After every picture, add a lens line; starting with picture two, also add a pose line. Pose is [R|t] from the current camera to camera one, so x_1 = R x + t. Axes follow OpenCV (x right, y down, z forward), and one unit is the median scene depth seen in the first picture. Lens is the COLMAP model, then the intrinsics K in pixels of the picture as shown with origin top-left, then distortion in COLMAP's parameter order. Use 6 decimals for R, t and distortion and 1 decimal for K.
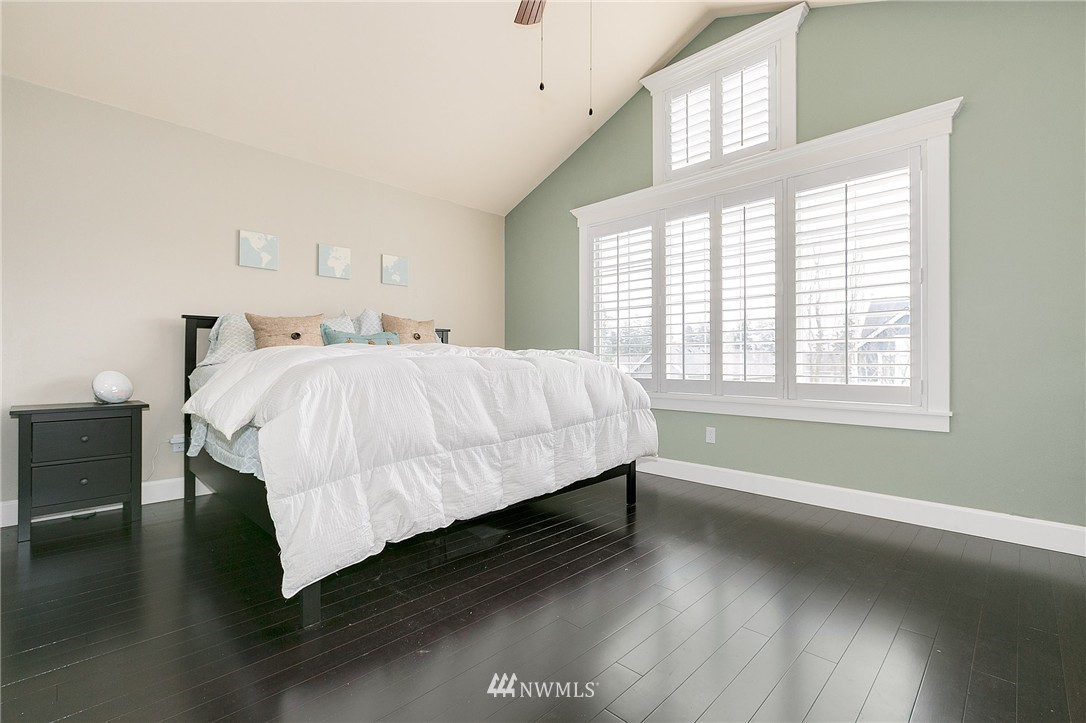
lens RADIAL K [[485.9, 0, 543.5], [0, 485.9, 360.8], [0, 0, 1]] dist [0.012108, -0.000324]
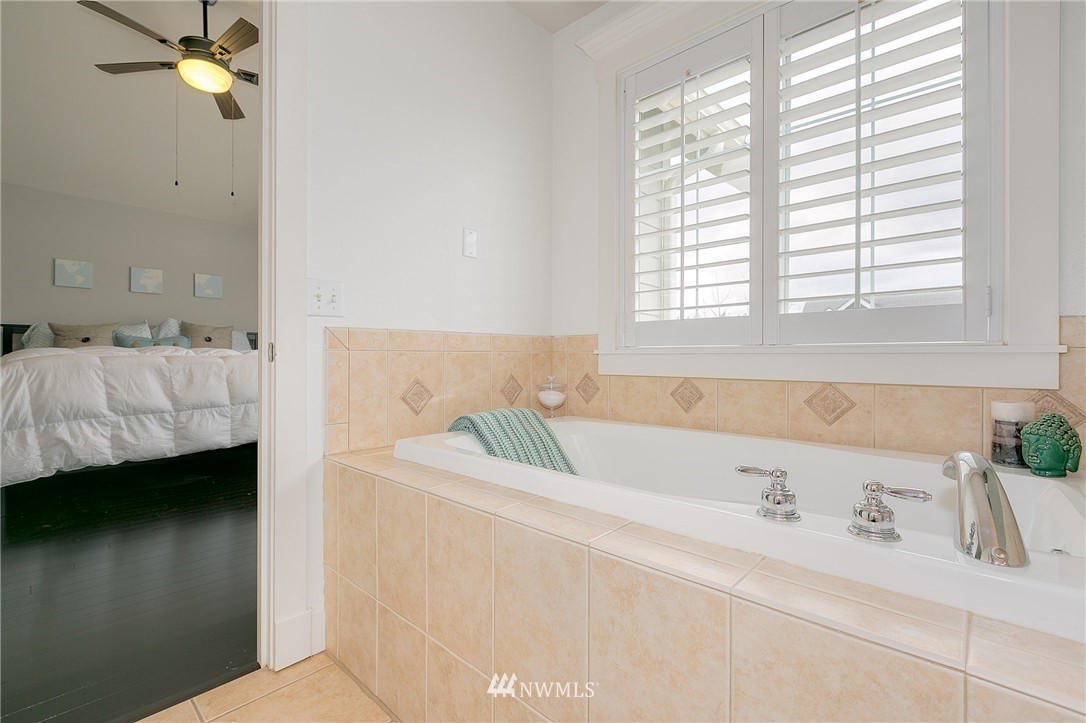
lens RADIAL K [[485.9, 0, 543.3], [0, 485.9, 362.5], [0, 0, 1]] dist [0.012108, -0.000324]
pose [[0.999871, 0.001876, 0.015954, 1.078014], [-0.002033, 0.999949, 0.009855, -0.004753], [-0.015934, -0.009886, 0.999824, -0.559313]]
